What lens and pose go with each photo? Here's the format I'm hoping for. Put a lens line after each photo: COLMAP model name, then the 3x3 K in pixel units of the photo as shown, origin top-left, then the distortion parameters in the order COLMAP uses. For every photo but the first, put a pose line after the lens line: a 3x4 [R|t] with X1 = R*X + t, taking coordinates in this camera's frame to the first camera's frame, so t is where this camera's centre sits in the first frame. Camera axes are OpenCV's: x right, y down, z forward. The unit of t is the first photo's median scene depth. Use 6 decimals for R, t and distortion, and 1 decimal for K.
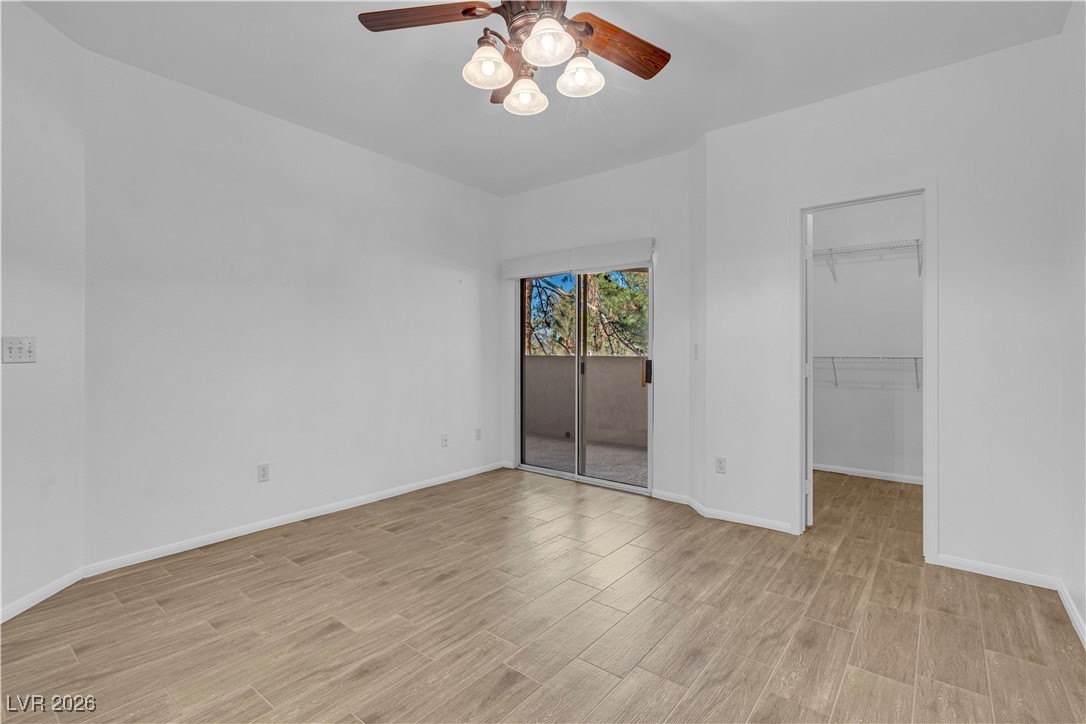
lens RADIAL K [[501.0, 0, 539.2], [0, 501.0, 362.4], [0, 0, 1]] dist [-0.001985, -0.000067]
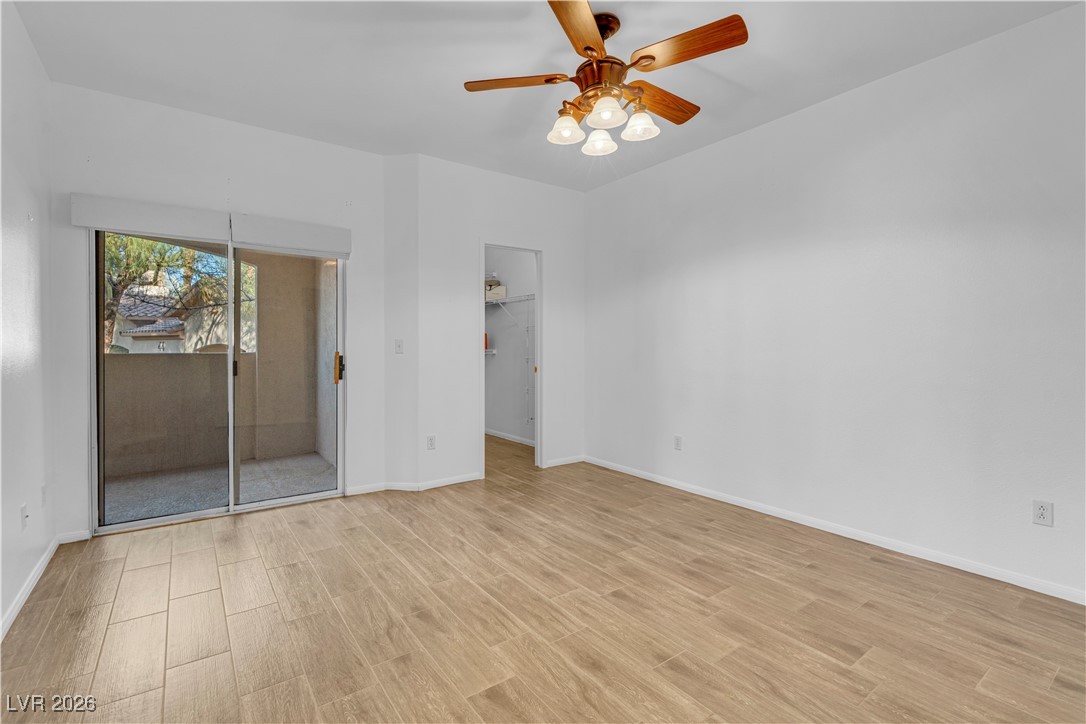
lens RADIAL K [[496.0, 0, 544.6], [0, 496.0, 349.5], [0, 0, 1]] dist [-0.000838, 0.000241]
pose [[0.256547, -0.007446, 0.966503, -0.960386], [0.021479, 0.999767, 0.002001, -0.015314], [-0.966293, 0.020247, 0.256647, 0.594529]]
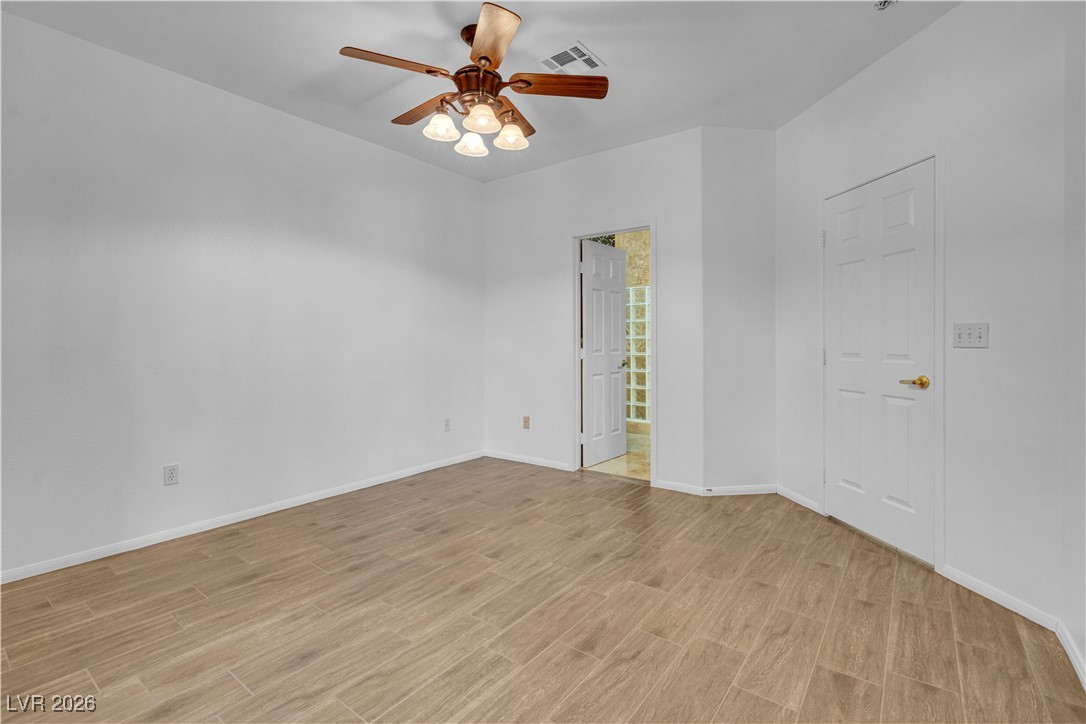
lens RADIAL K [[494.3, 0, 535.8], [0, 494.3, 364.4], [0, 0, 1]] dist [-0.001663, 0.000459]
pose [[-0.999702, 0.001668, -0.024374, -0.100605], [-0.000034, 0.997569, 0.069687, -0.030832], [0.024431, 0.069667, -0.997271, 1.725143]]
